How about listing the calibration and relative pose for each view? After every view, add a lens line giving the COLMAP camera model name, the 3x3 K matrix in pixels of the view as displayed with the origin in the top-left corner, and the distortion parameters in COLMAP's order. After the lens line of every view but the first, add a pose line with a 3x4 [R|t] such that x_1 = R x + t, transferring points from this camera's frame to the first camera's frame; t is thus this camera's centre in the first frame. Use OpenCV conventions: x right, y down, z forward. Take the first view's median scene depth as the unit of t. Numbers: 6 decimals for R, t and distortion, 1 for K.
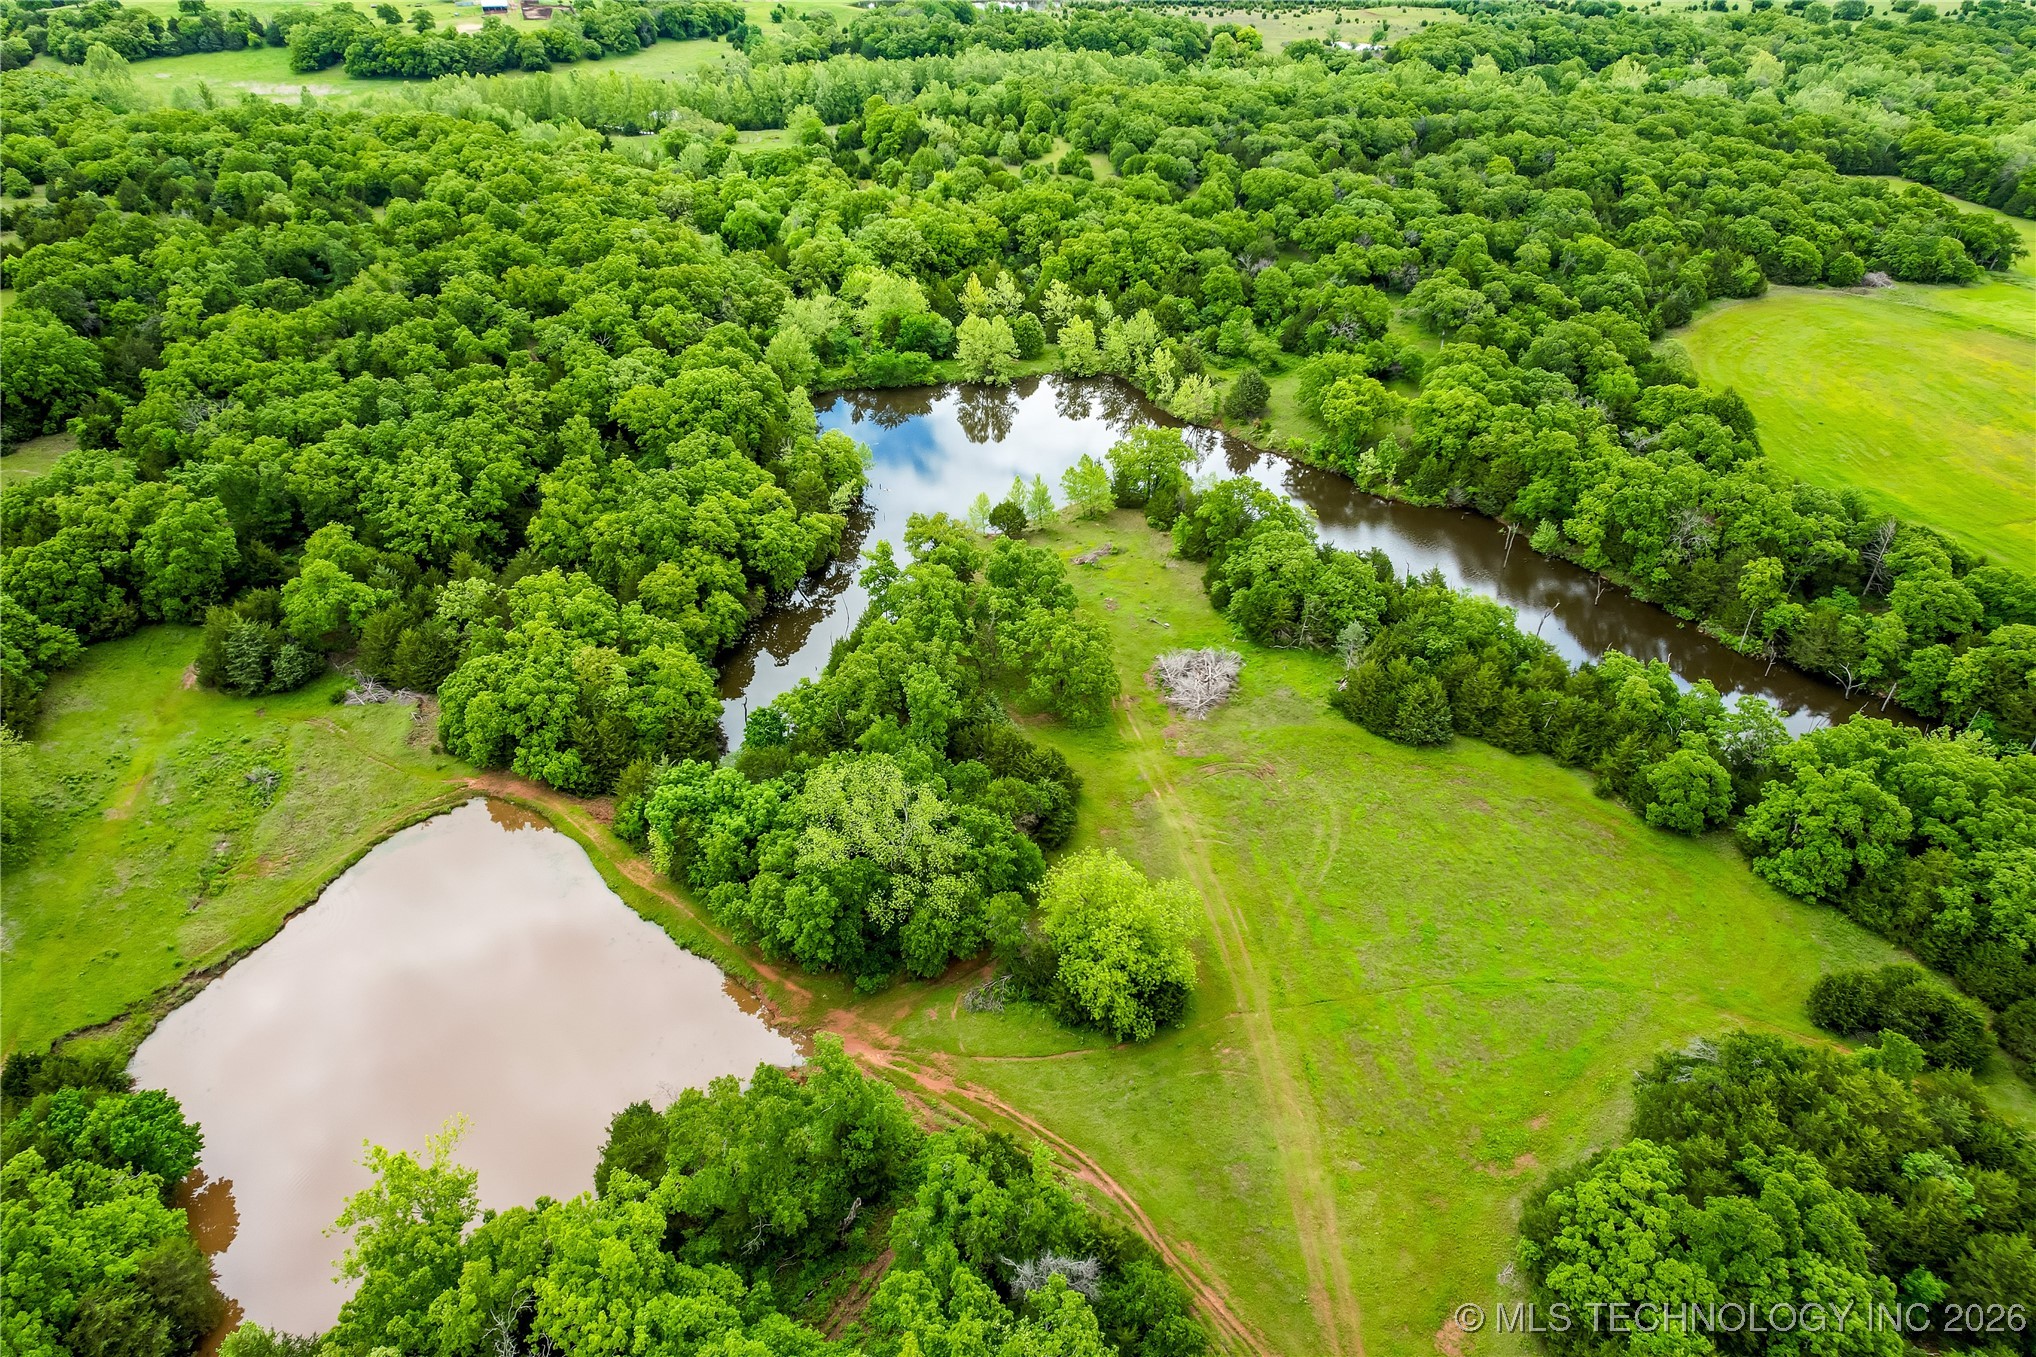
lens RADIAL K [[1302.9, 0, 1031.7], [0, 1302.9, 721.5], [0, 0, 1]] dist [-0.083200, 0.080183]
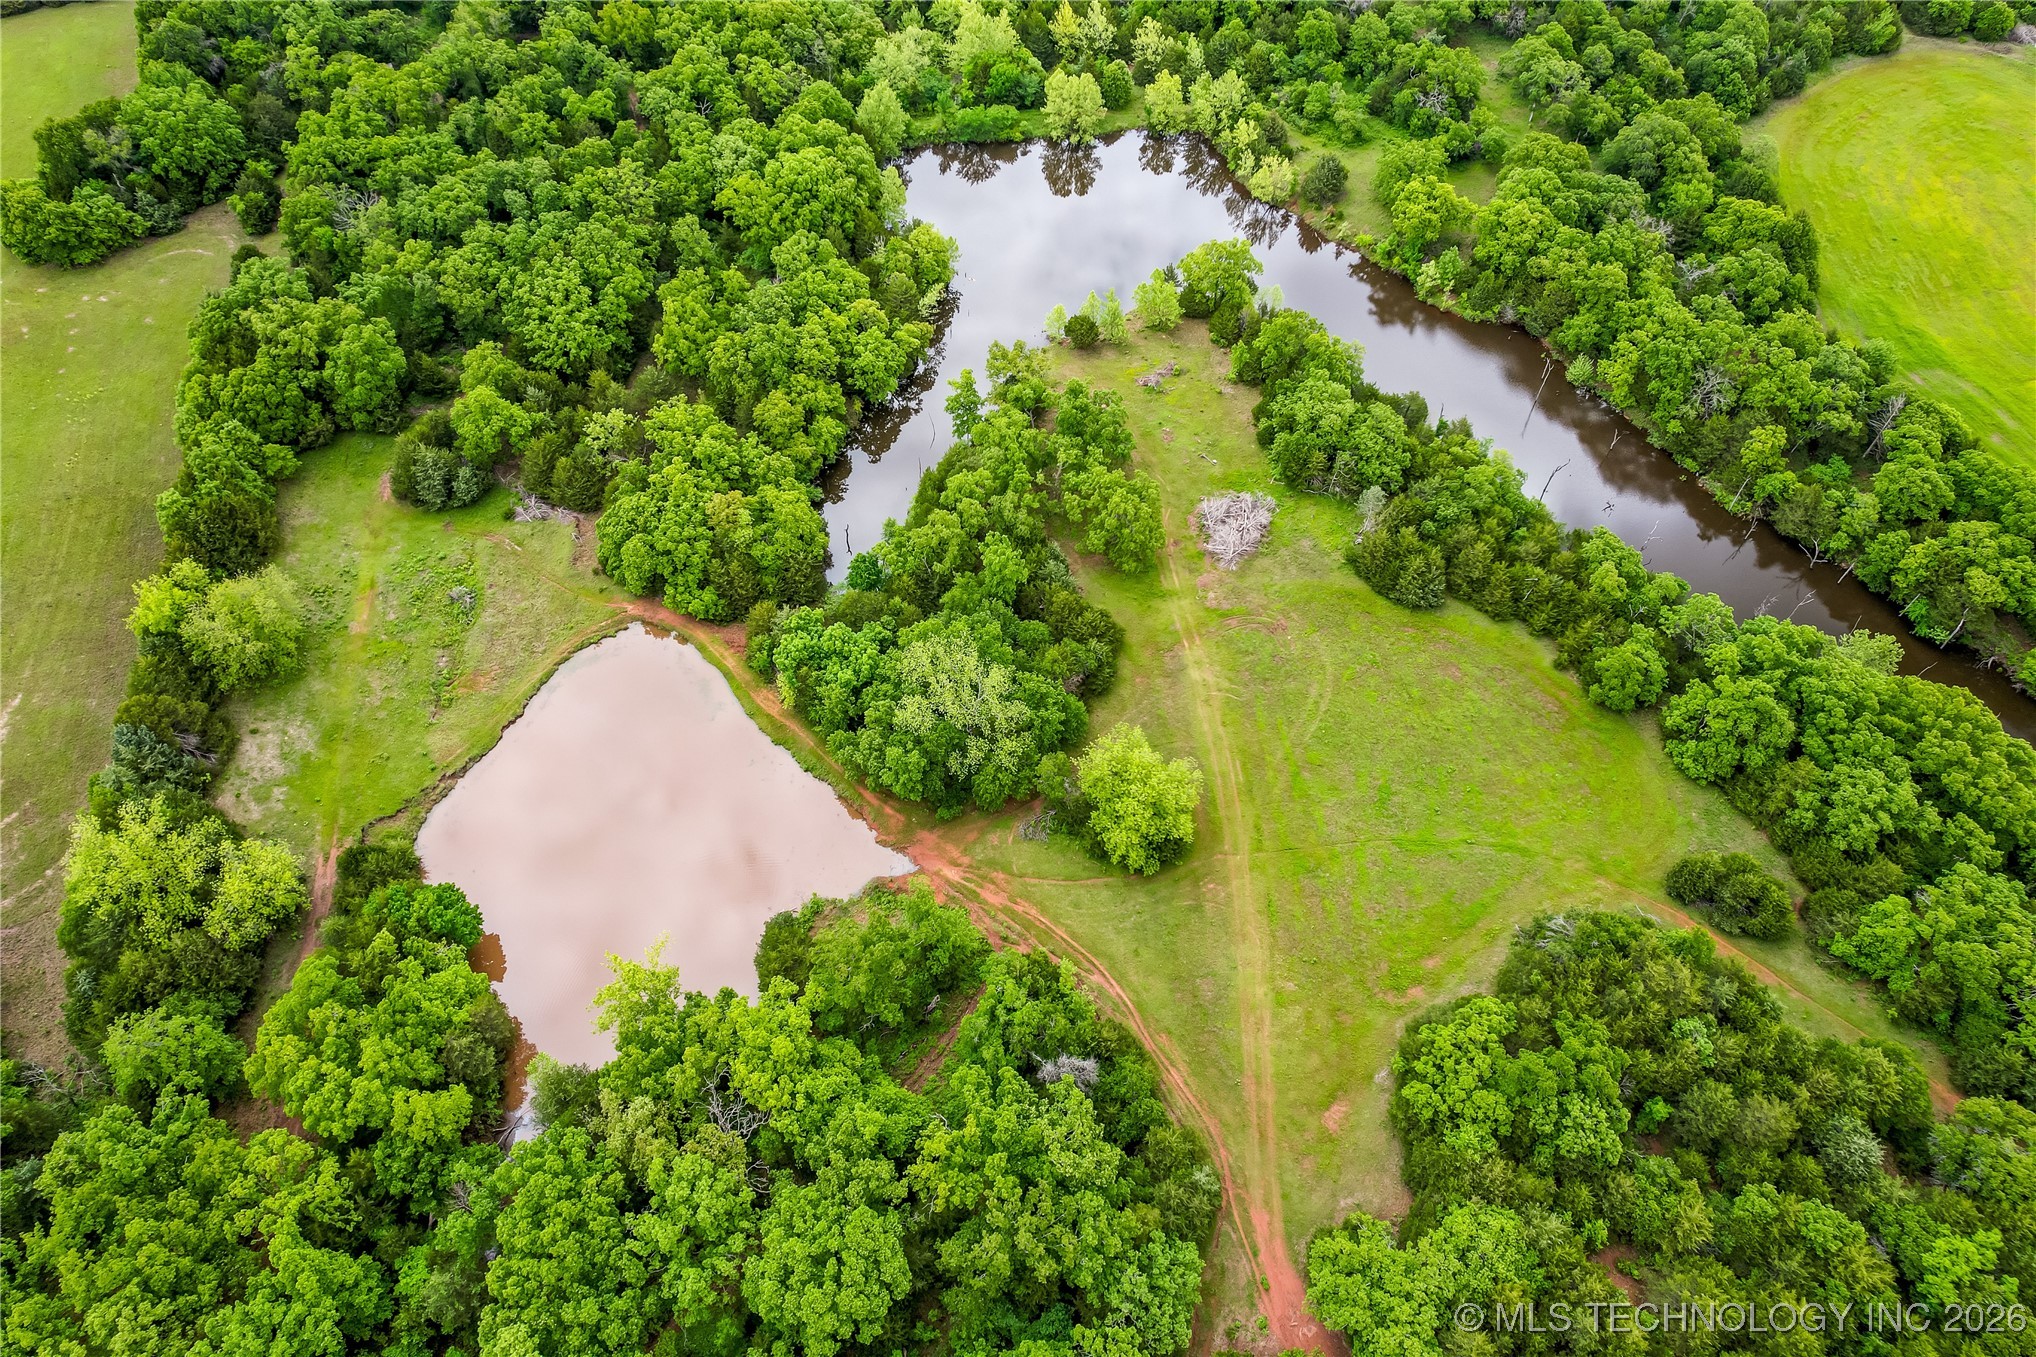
lens RADIAL K [[1302.9, 0, 1031.7], [0, 1302.9, 721.5], [0, 0, 1]] dist [-0.083200, 0.080183]
pose [[0.997152, 0.062378, -0.042387, 0.008499], [-0.045652, 0.946618, 0.319109, -0.250890], [0.060029, -0.316265, 0.946770, -0.177202]]
